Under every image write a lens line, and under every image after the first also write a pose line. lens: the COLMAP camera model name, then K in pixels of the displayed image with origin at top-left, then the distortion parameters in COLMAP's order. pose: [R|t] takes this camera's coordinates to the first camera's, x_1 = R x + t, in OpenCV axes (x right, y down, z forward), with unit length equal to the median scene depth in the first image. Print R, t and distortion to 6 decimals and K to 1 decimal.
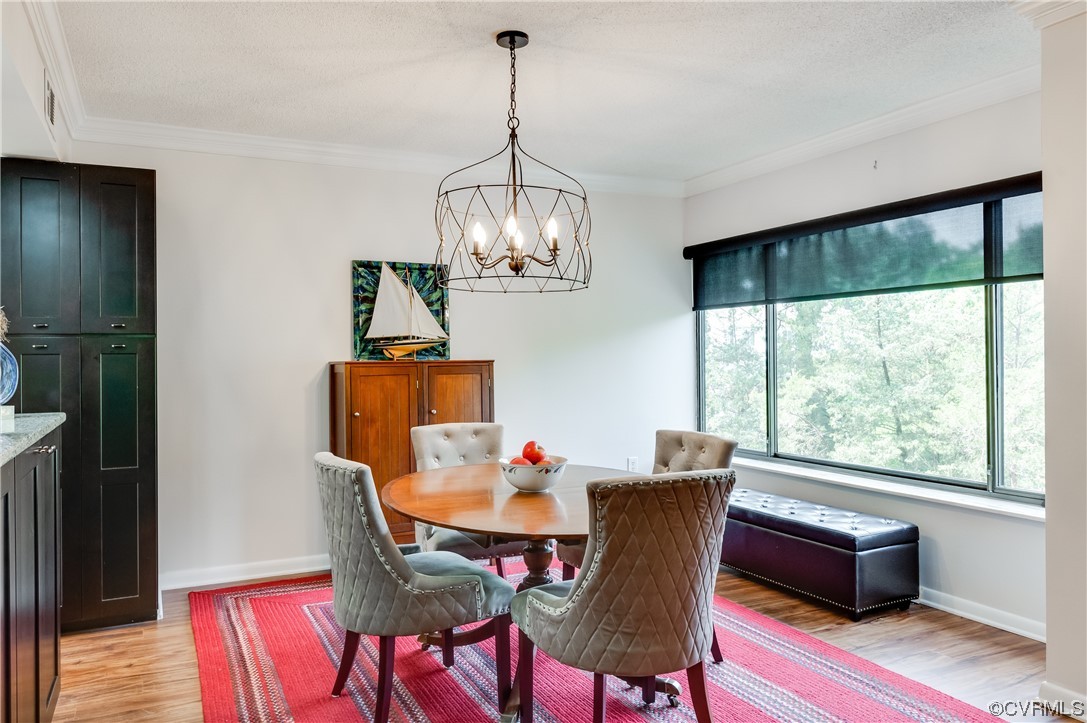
lens RADIAL K [[786.8, 0, 537.4], [0, 786.8, 355.2], [0, 0, 1]] dist [0.002602, -0.010561]
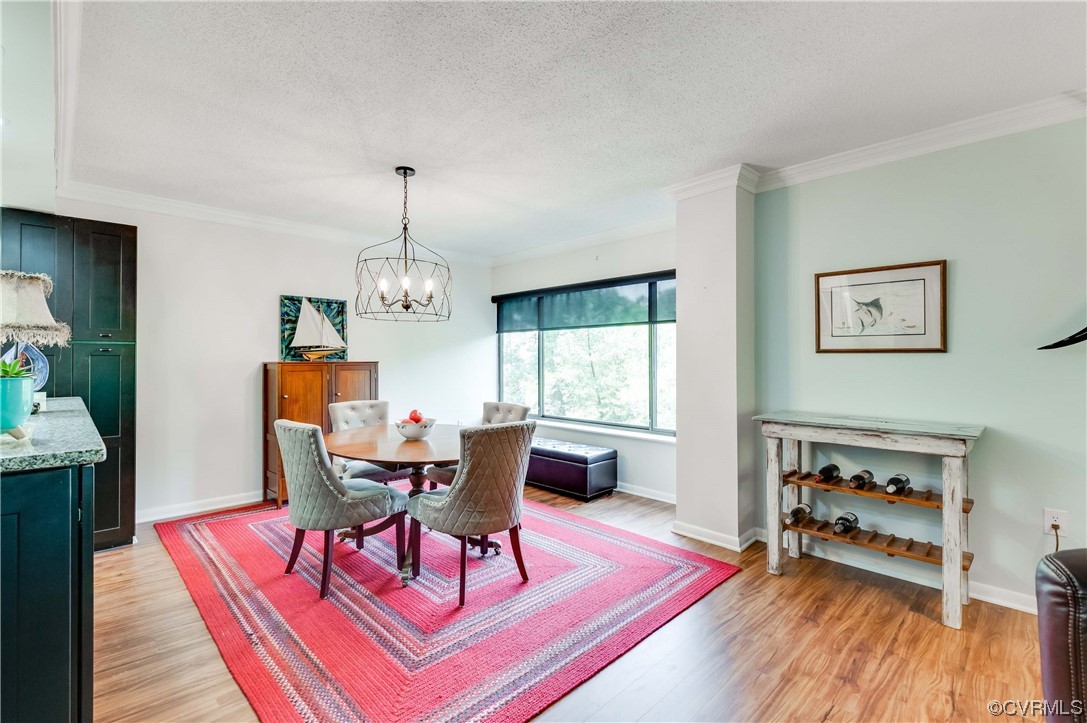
lens RADIAL K [[499.1, 0, 547.6], [0, 499.1, 358.8], [0, 0, 1]] dist [0.001160, -0.001620]
pose [[0.945482, 0.008080, 0.325573, -0.075462], [-0.008121, 0.999966, -0.001232, -0.001014], [-0.325572, -0.001479, 0.945516, -0.093383]]
